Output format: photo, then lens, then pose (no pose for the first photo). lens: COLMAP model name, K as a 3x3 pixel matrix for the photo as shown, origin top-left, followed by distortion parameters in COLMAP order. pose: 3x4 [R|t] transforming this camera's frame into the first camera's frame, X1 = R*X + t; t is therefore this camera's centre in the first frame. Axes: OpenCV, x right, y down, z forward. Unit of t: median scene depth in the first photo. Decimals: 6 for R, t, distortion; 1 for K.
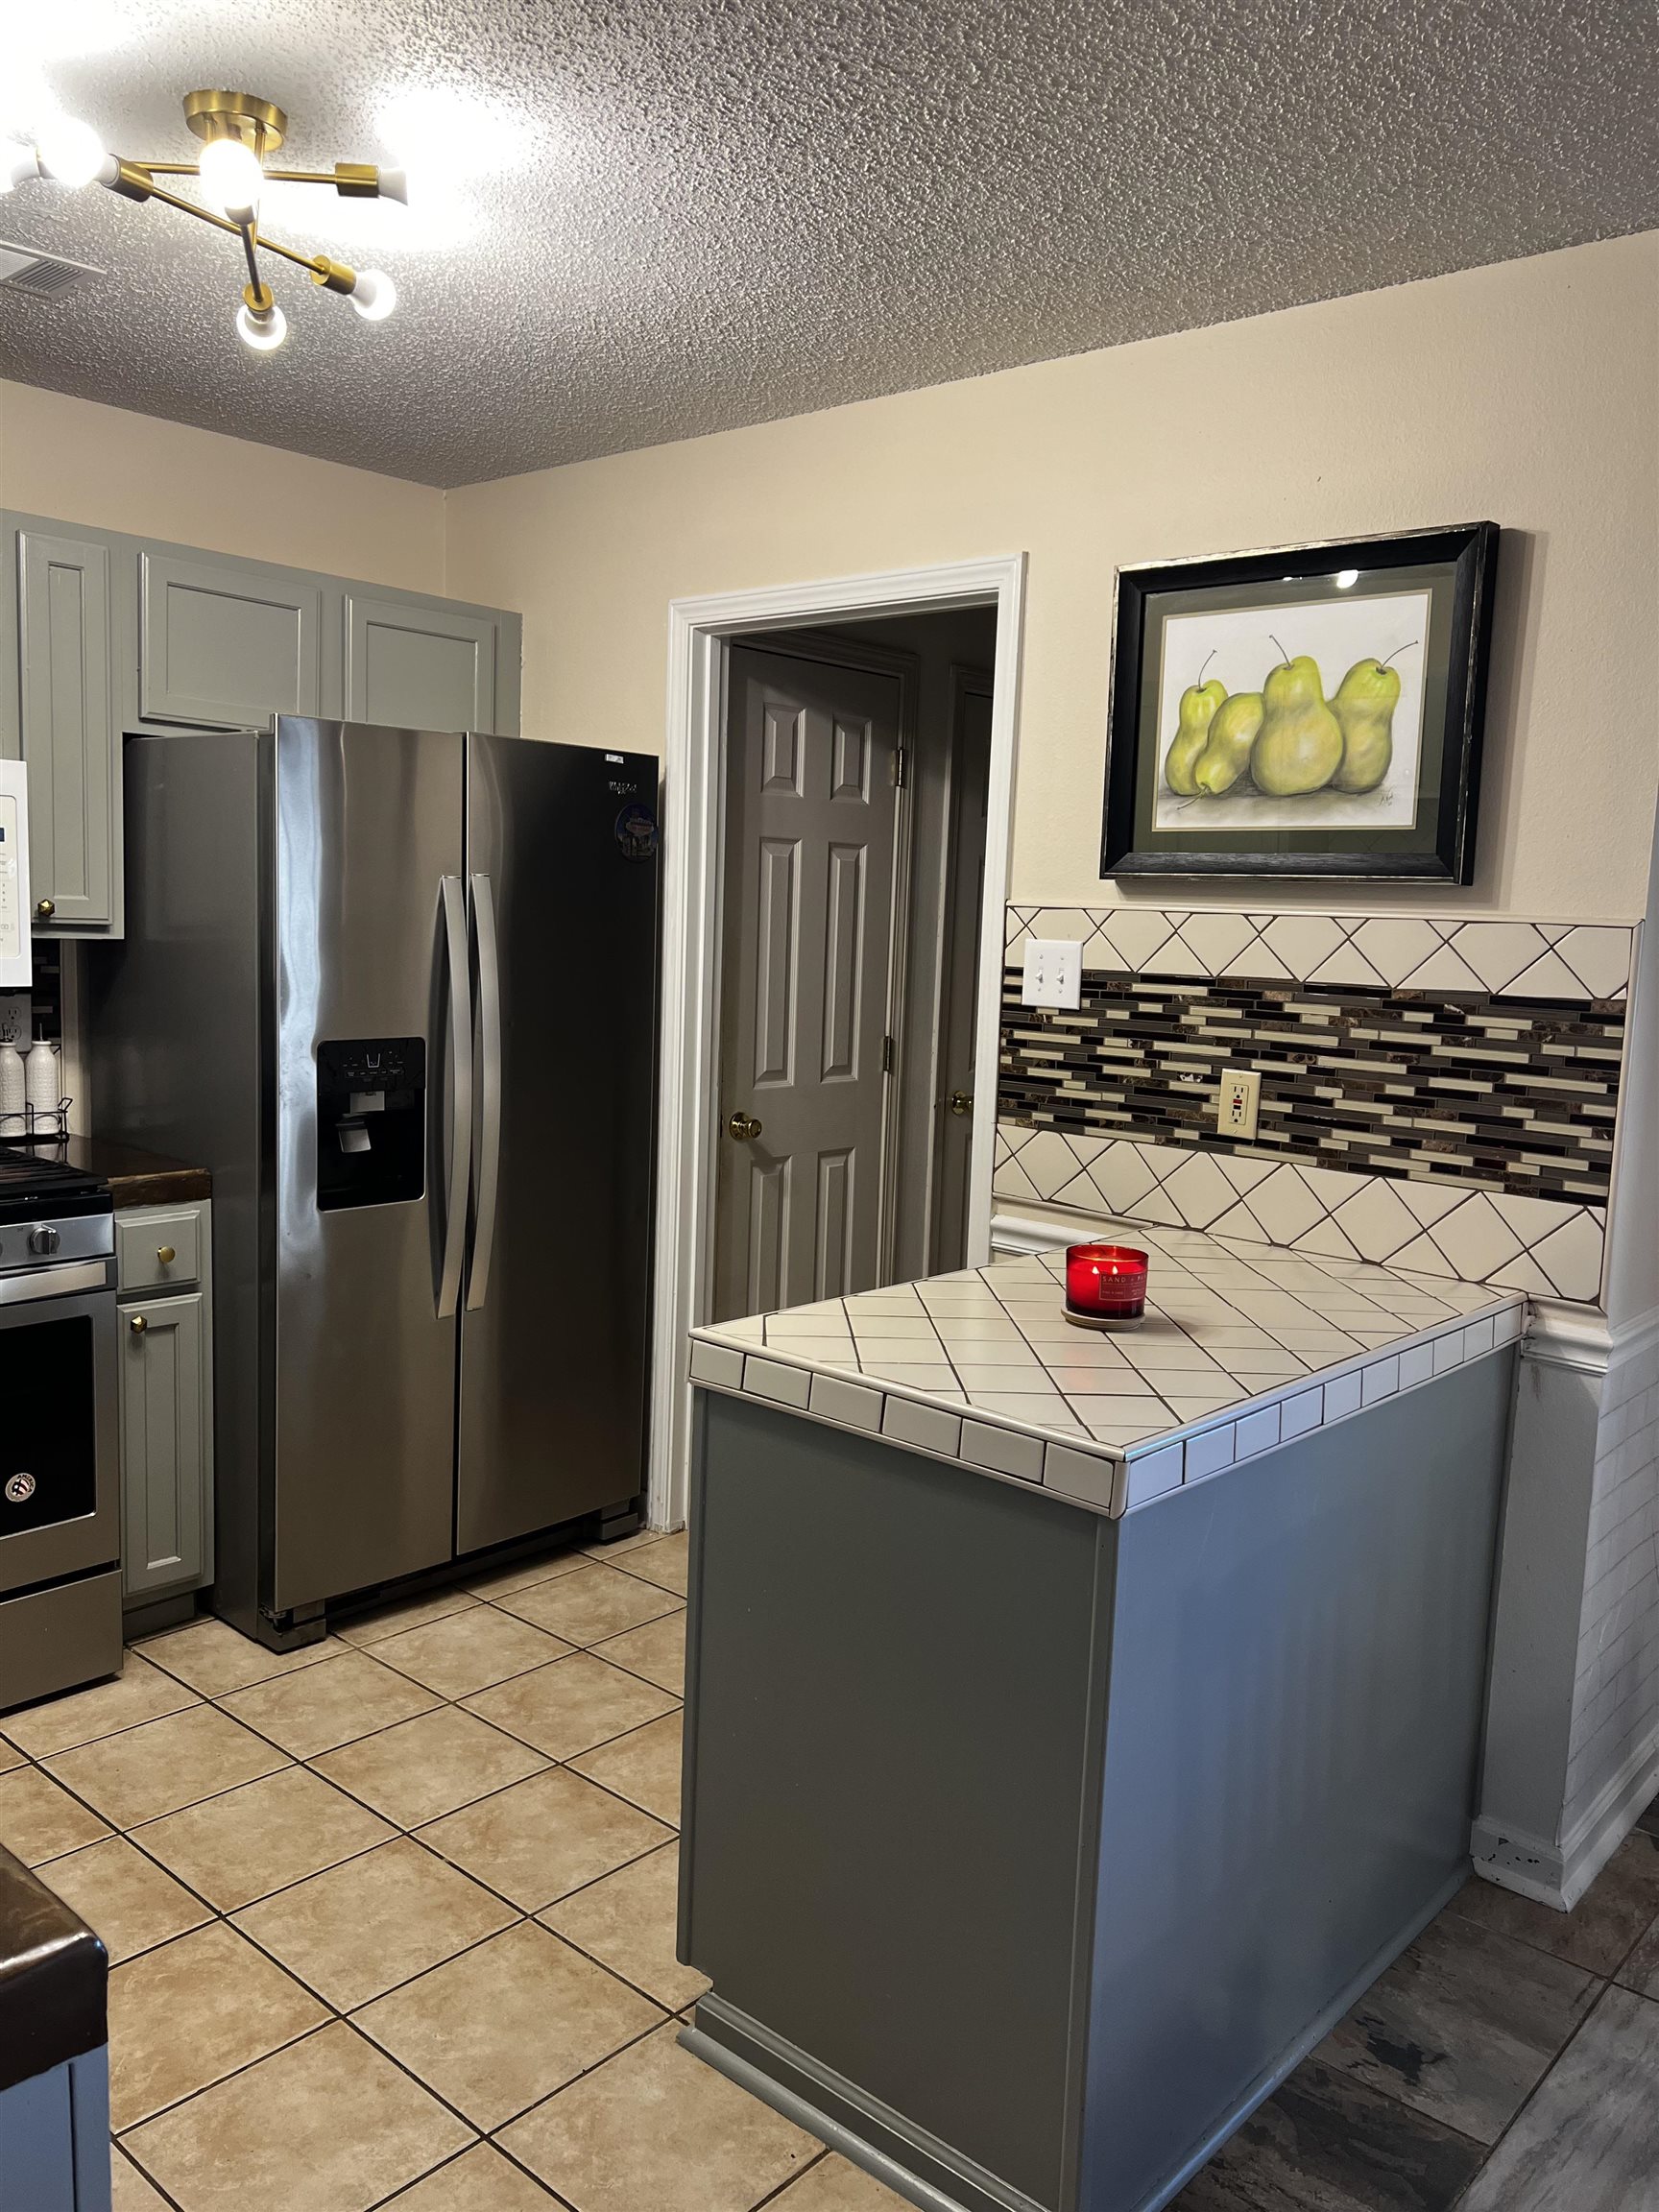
lens RADIAL K [[1665.3, 0, 827.7], [0, 1665.3, 1105.9], [0, 0, 1]] dist [0.060860, -0.070188]
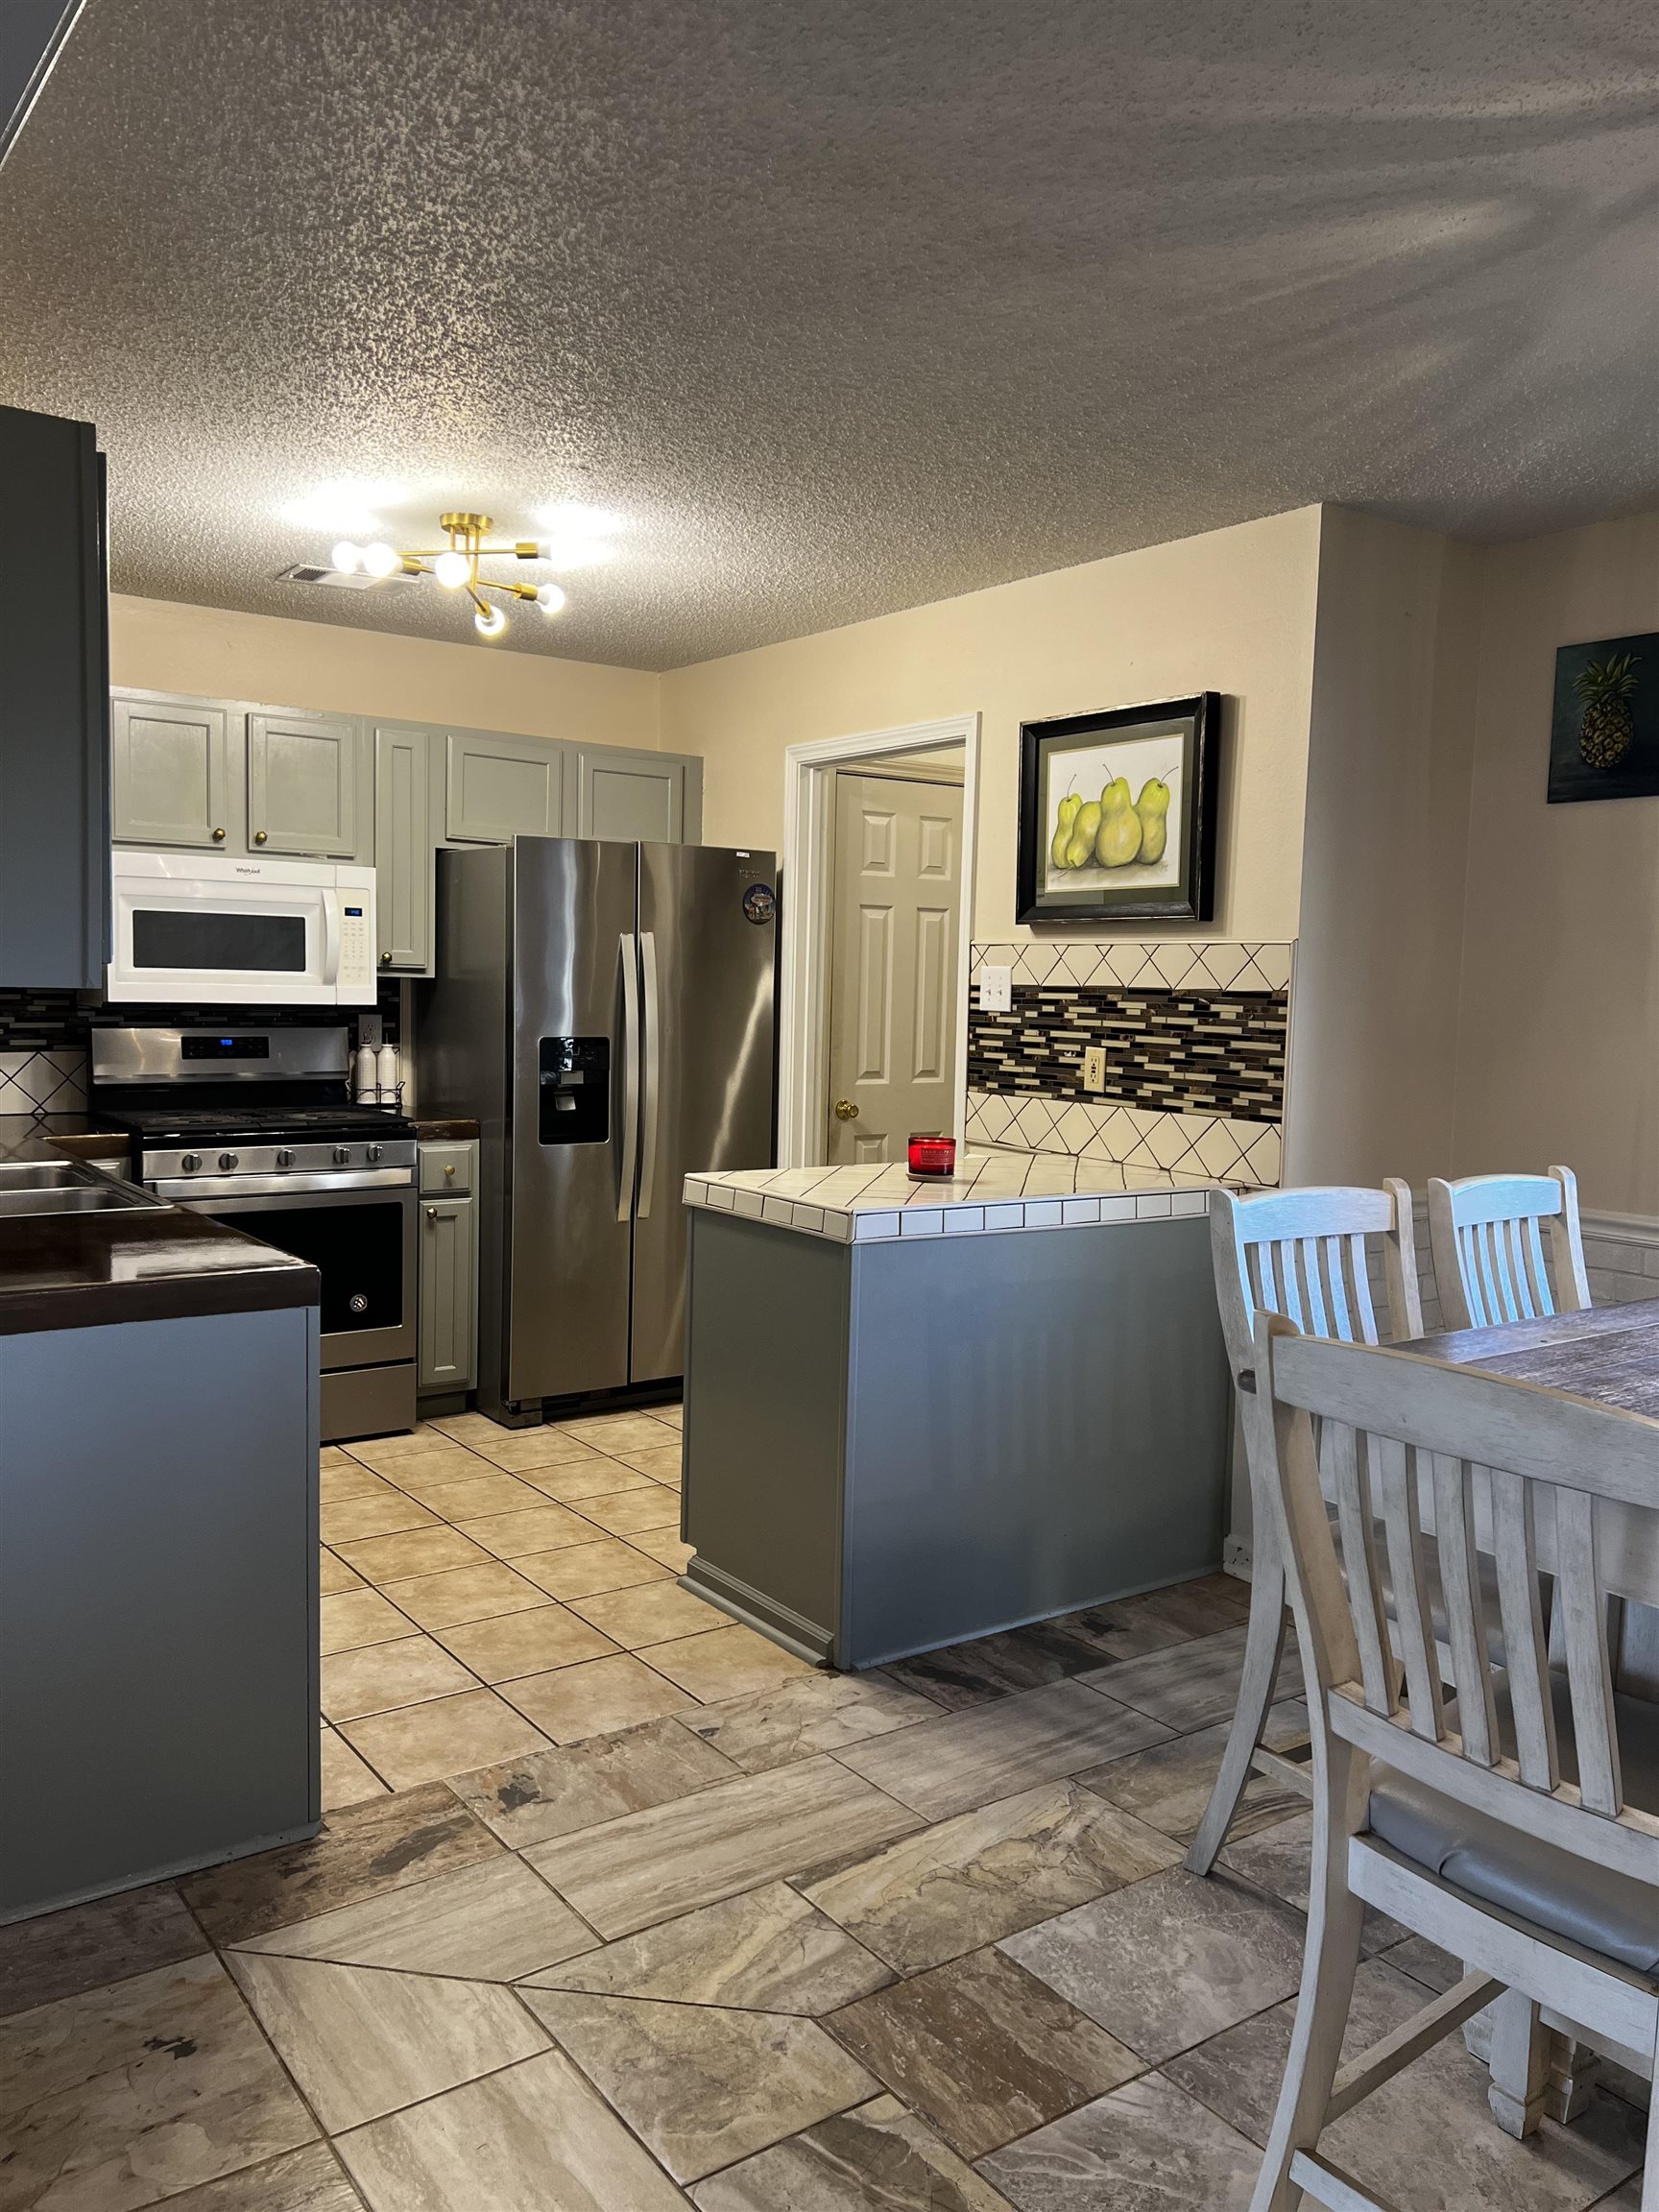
lens RADIAL K [[1665.3, 0, 821.0], [0, 1665.3, 1122.5], [0, 0, 1]] dist [0.060860, -0.070188]
pose [[0.974278, 0.006687, -0.225250, 0.344256], [-0.015950, 0.999099, -0.039330, 0.110054], [0.224784, 0.041911, 0.973507, -0.525215]]
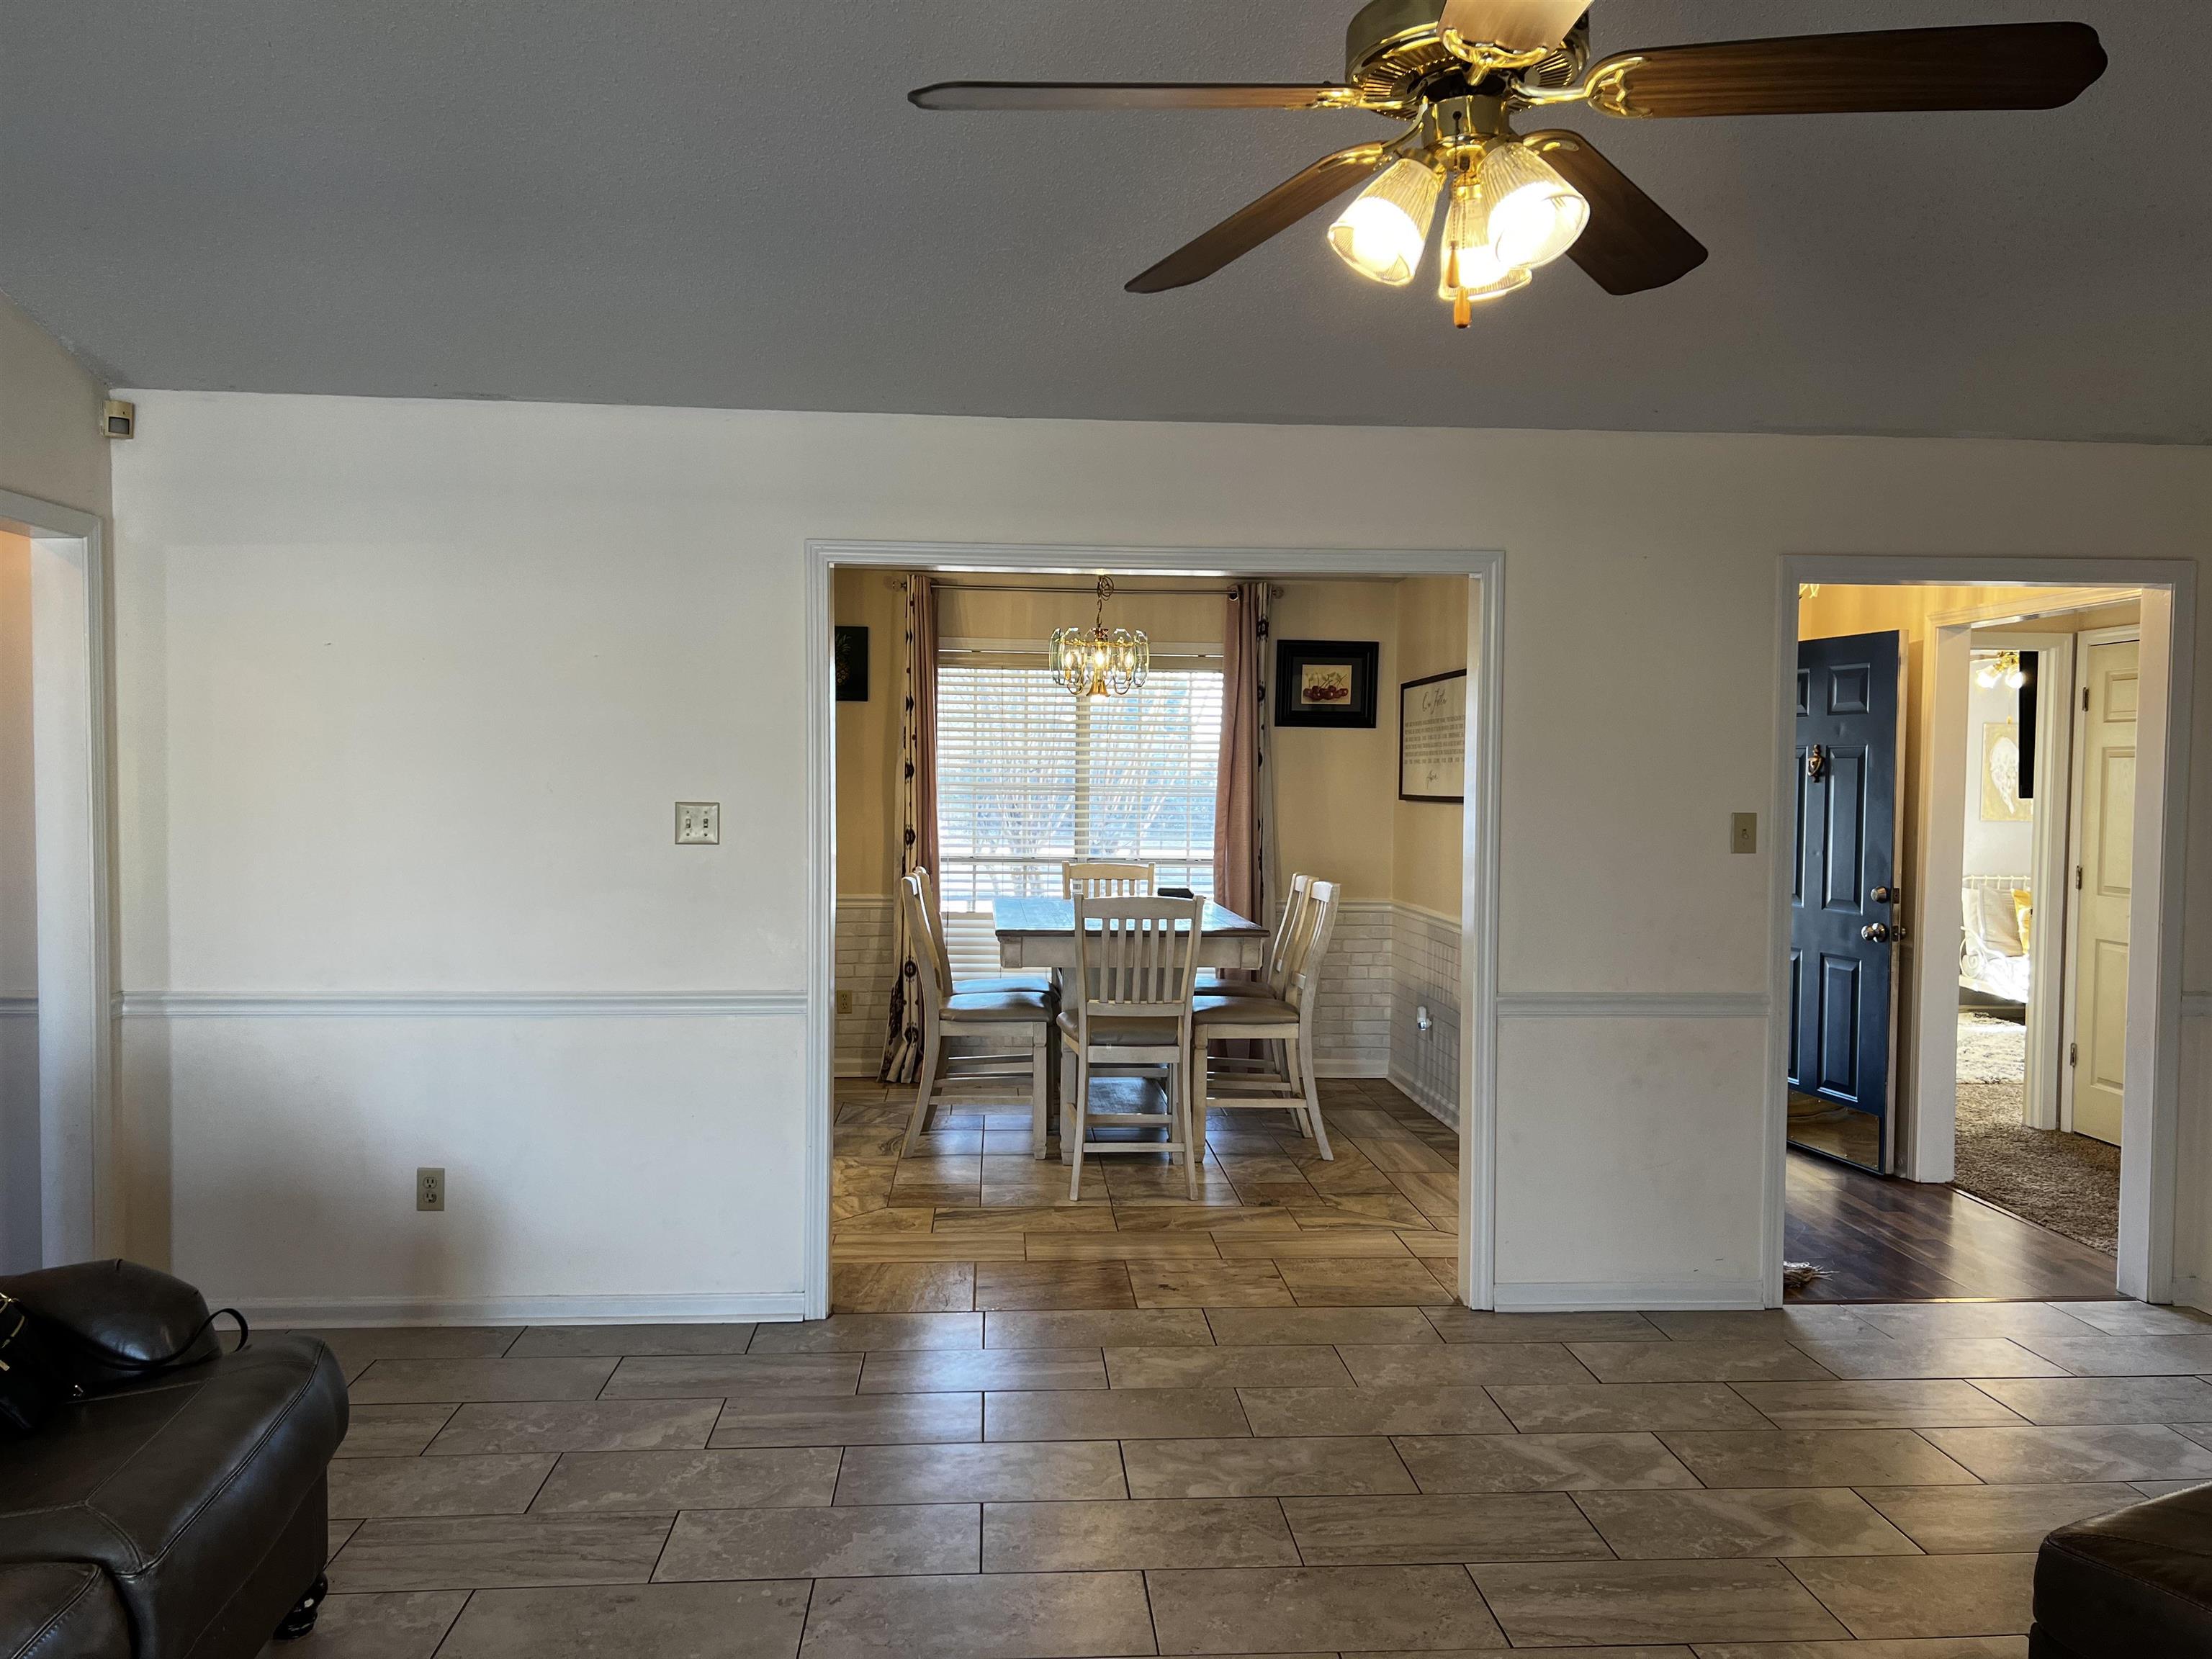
lens RADIAL K [[1665.3, 0, 1119.3], [0, 1665.3, 832.6], [0, 0, 1]] dist [0.060860, -0.070188]
pose [[0.698523, -0.055386, 0.713441, -1.046638], [0.104965, 0.994147, -0.025592, 0.133421], [-0.707848, 0.092762, 0.700248, -1.381811]]
